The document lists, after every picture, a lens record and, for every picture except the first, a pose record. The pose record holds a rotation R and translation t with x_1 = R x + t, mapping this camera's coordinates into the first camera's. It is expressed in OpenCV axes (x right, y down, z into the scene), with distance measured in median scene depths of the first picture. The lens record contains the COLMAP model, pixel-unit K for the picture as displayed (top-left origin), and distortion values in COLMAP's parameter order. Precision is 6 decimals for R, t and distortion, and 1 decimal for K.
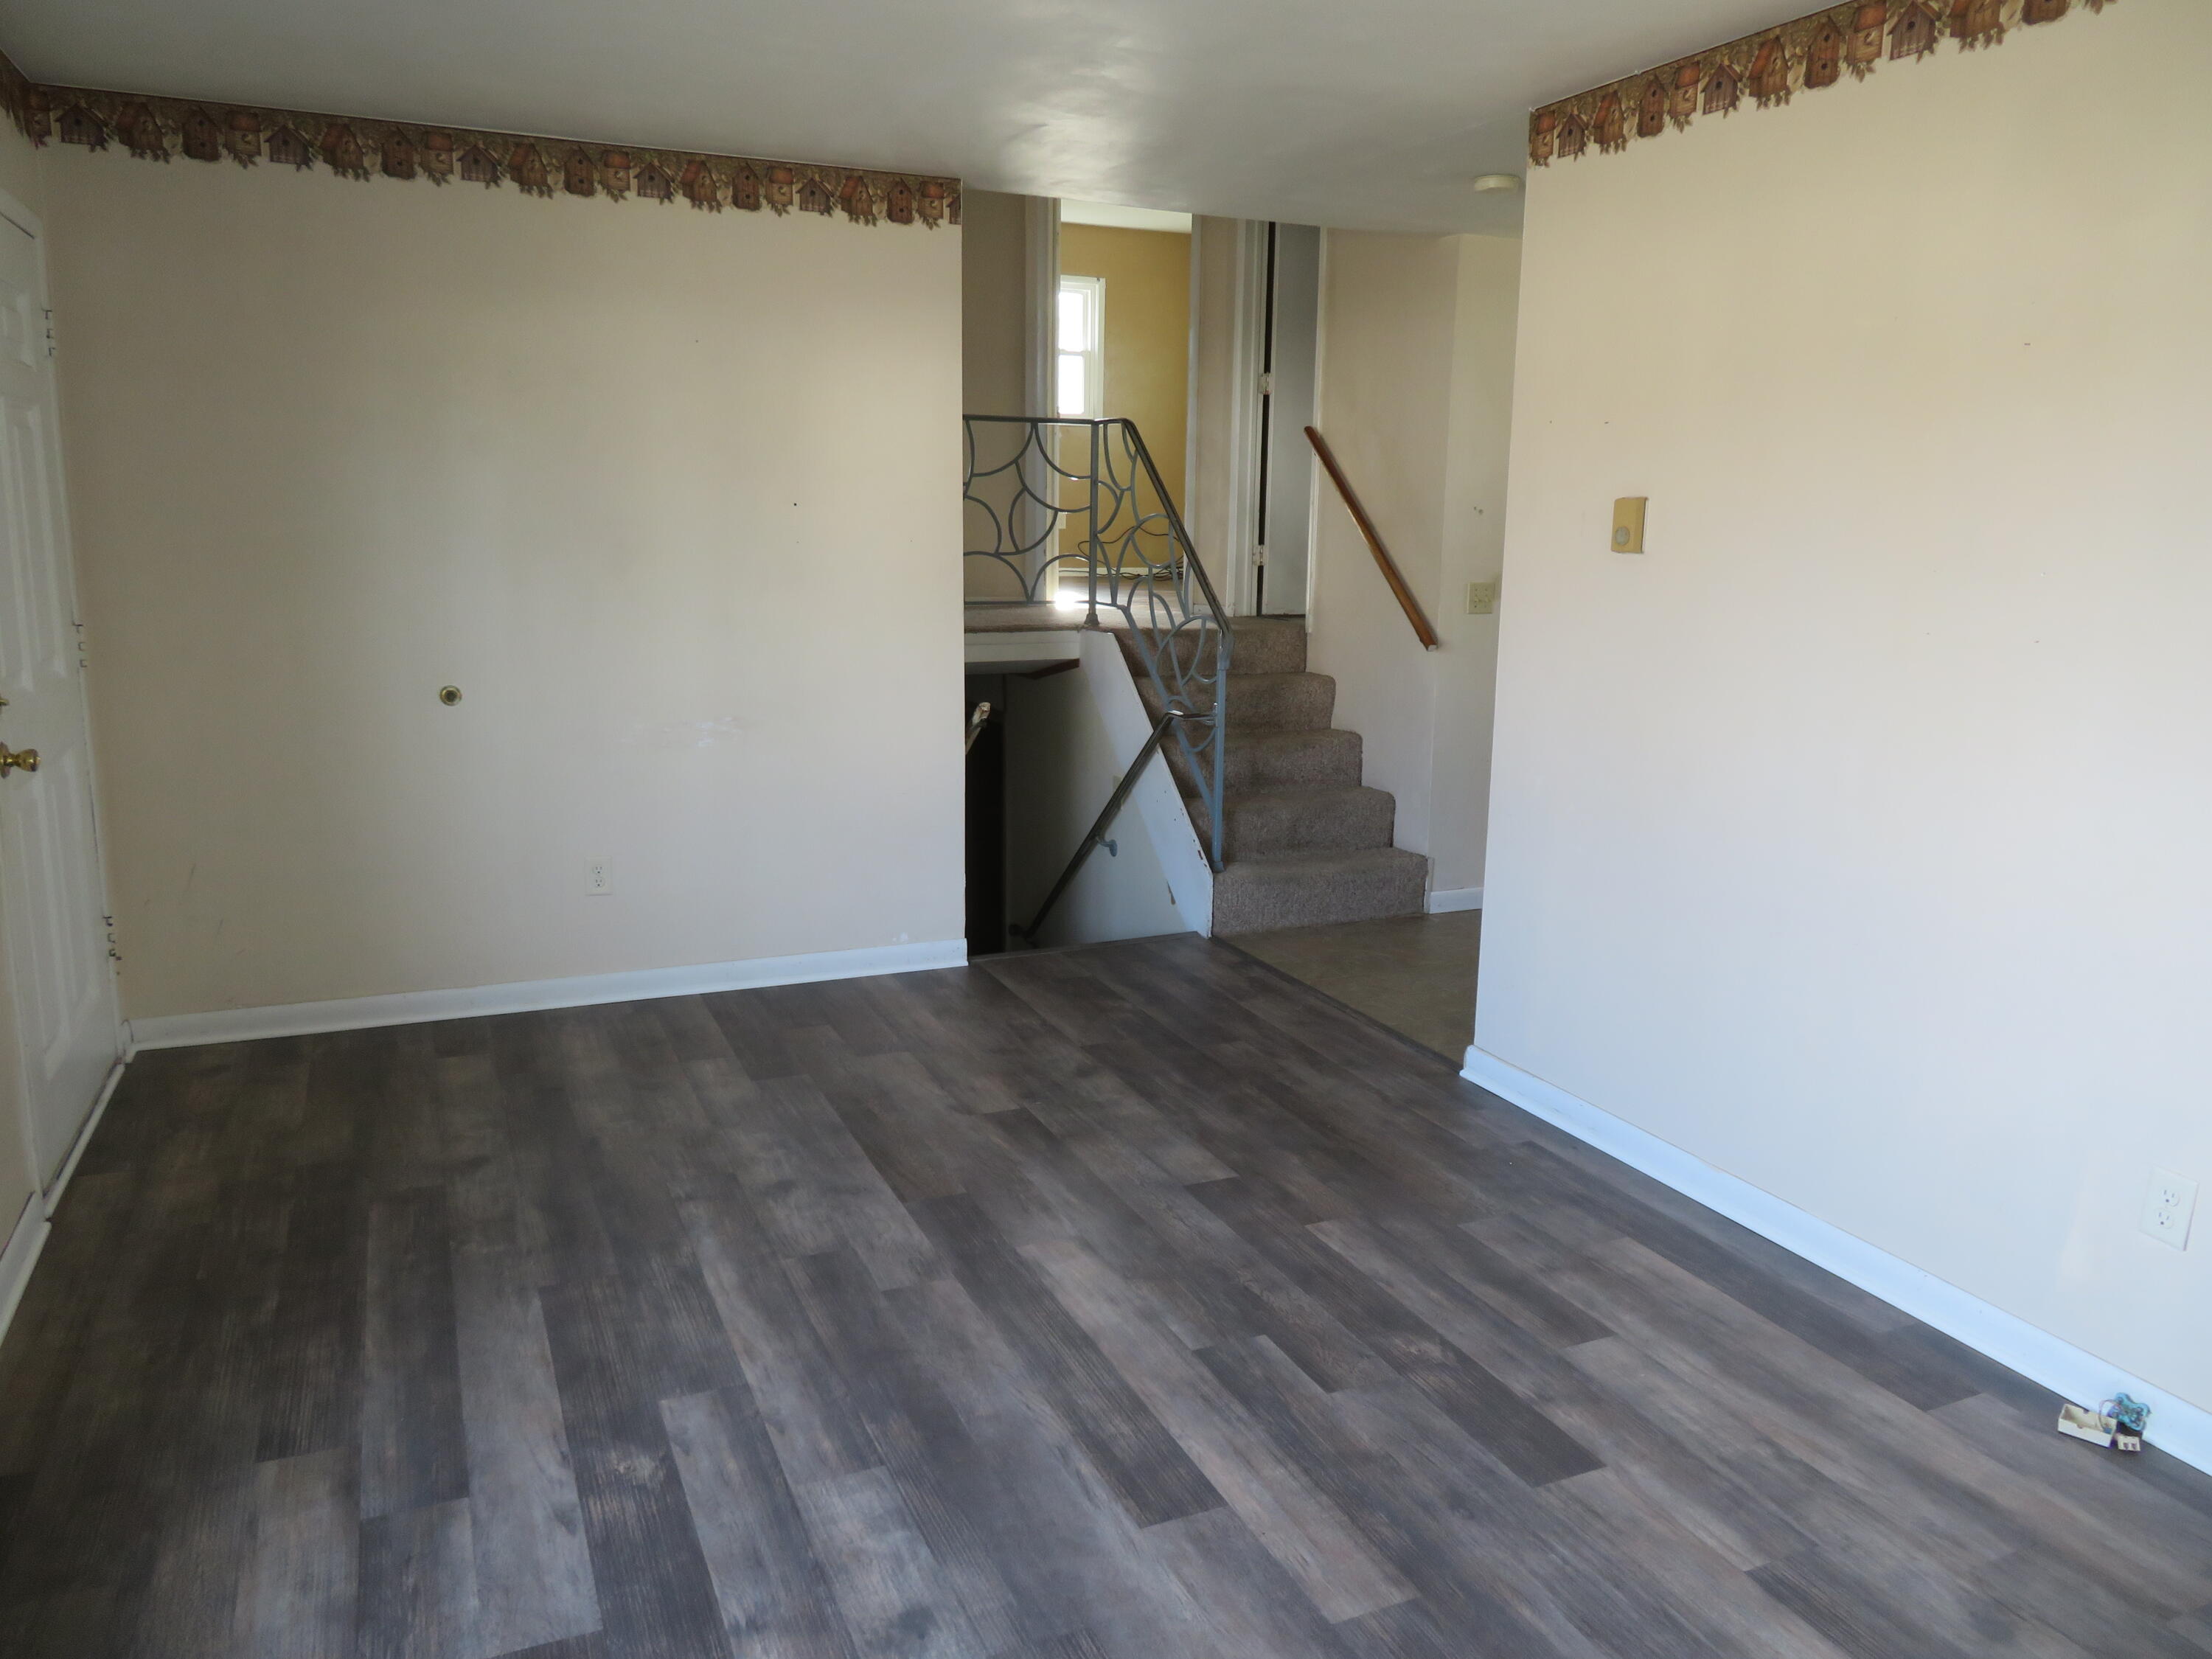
lens RADIAL K [[1586.0, 0, 1106.0], [0, 1586.0, 828.0], [0, 0, 1]] dist [0.062819, 0.001650]
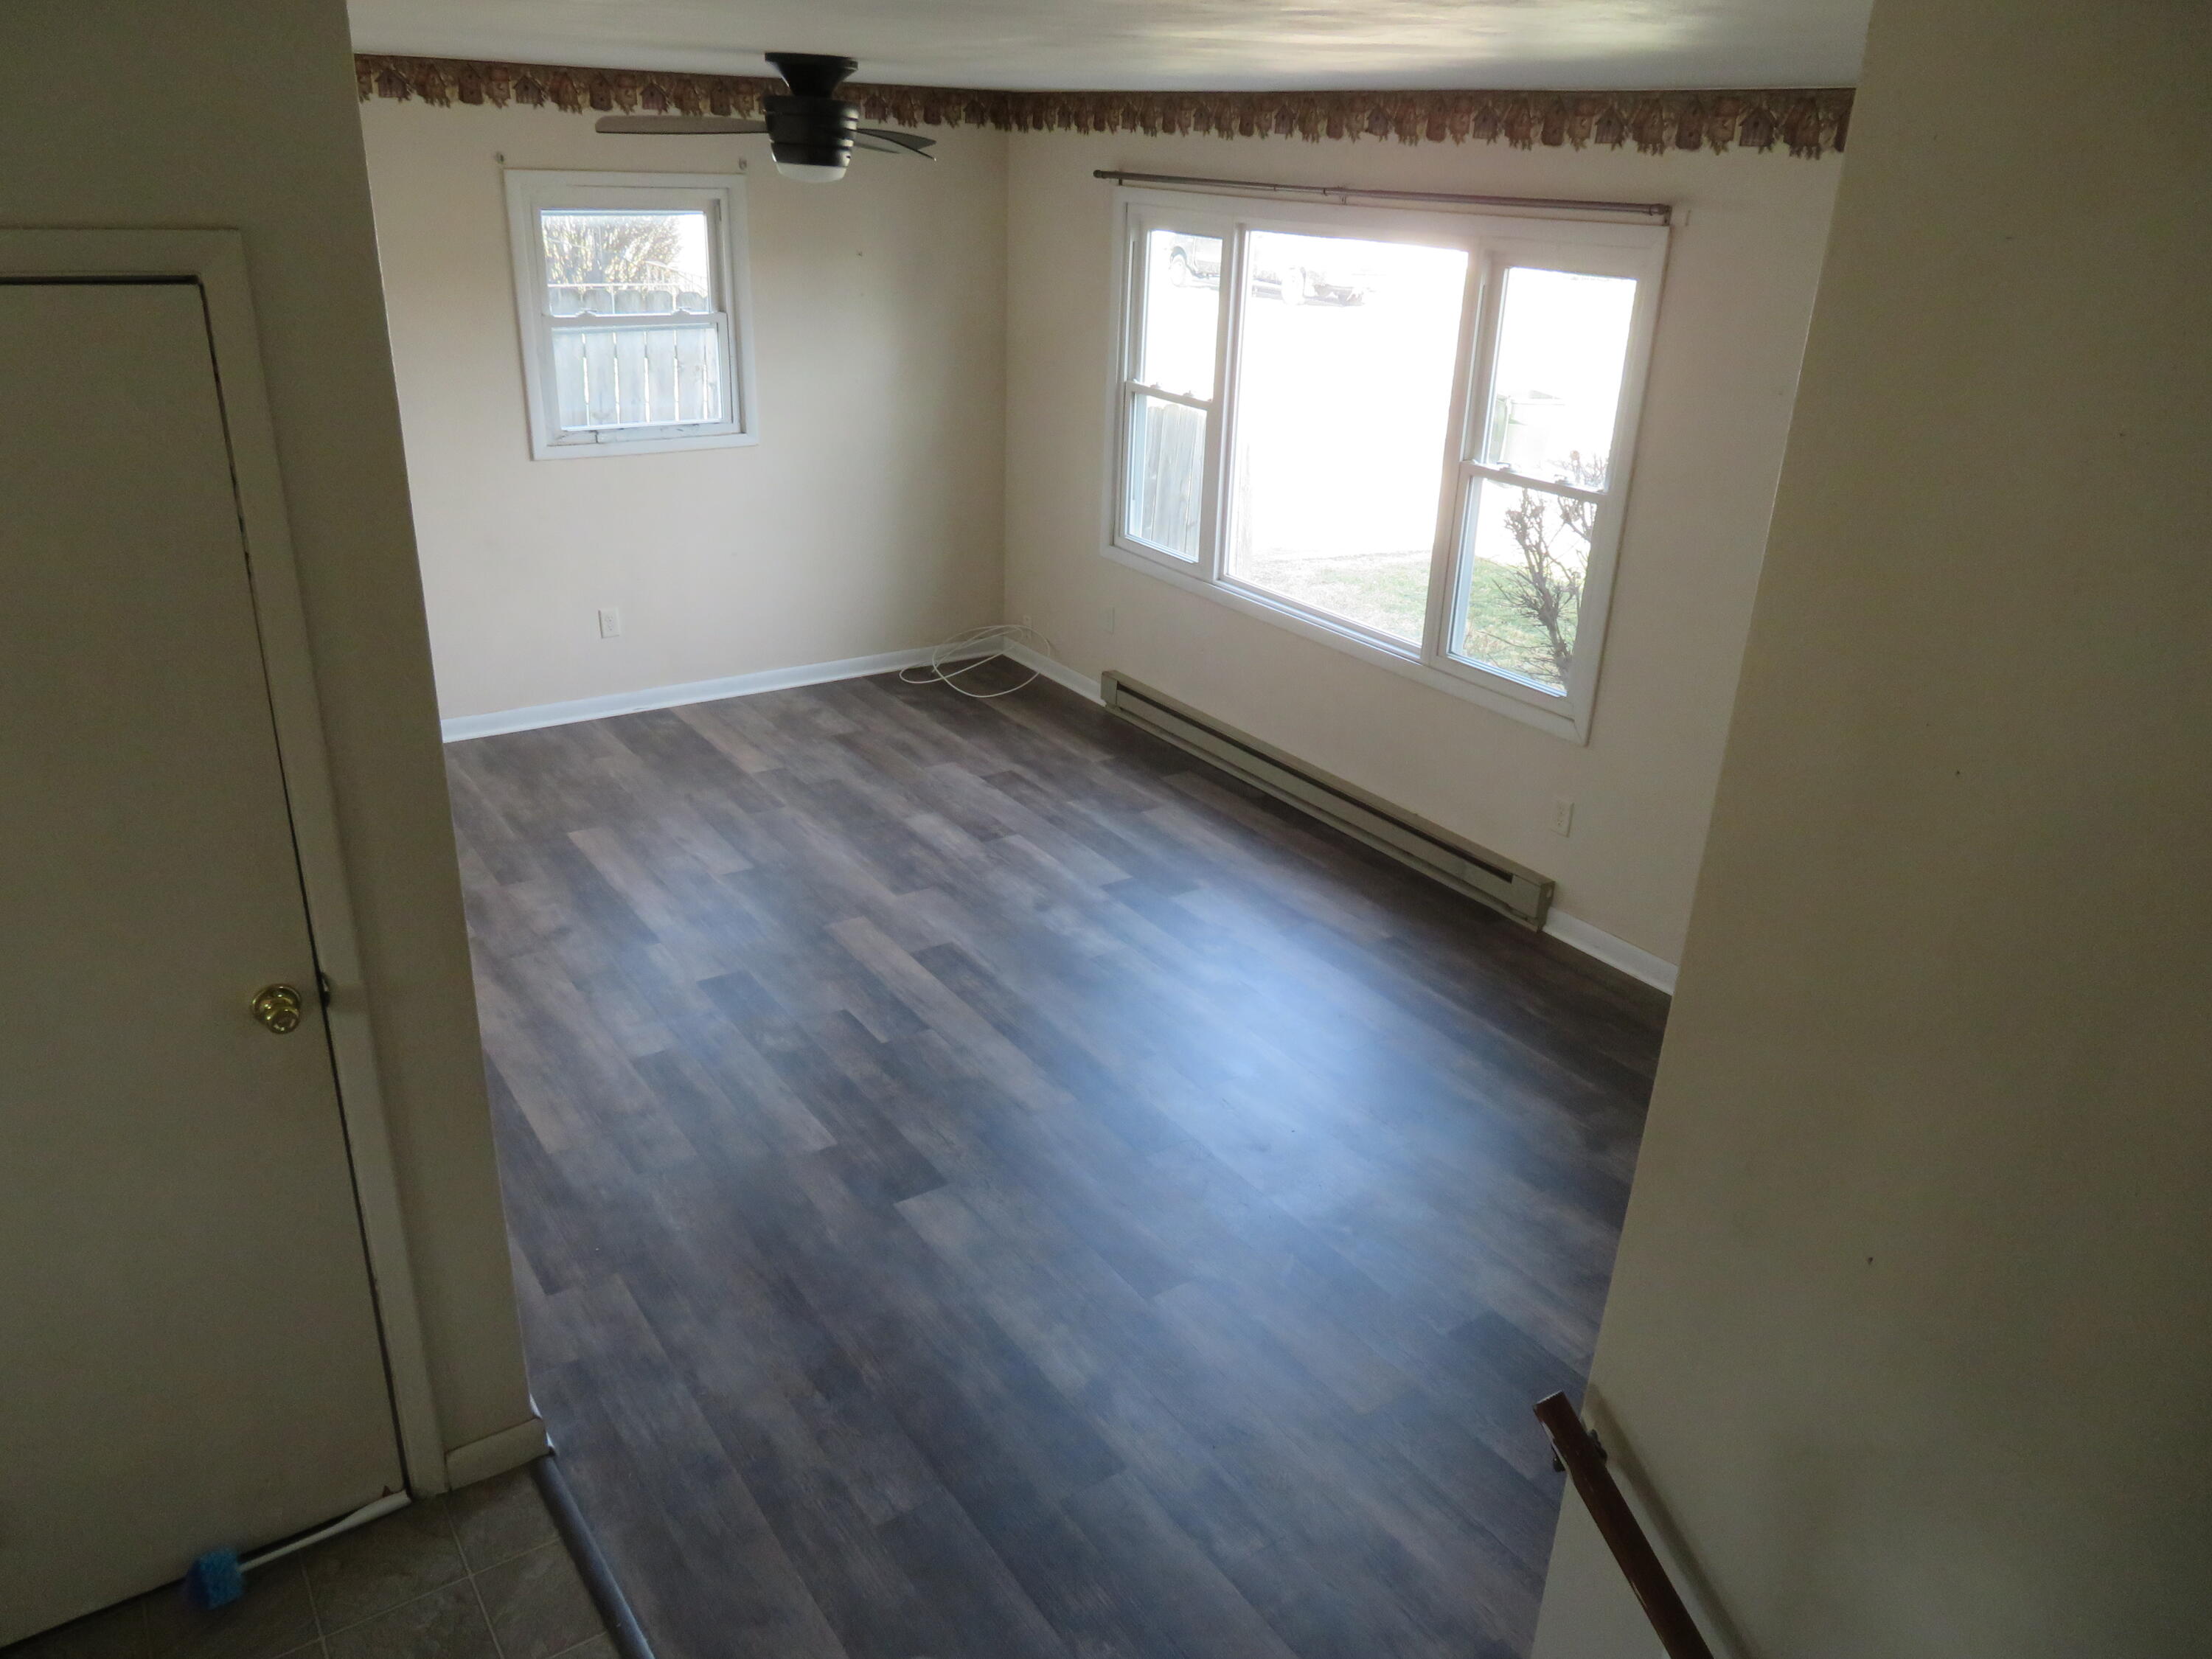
lens RADIAL K [[1586.0, 0, 1107.3], [0, 1586.0, 830.1], [0, 0, 1]] dist [0.062819, 0.001650]
pose [[-0.982057, 0.026468, -0.186719, 0.160311], [-0.085378, 0.820421, 0.565349, -0.672125], [0.168152, 0.571147, -0.803440, 2.056688]]
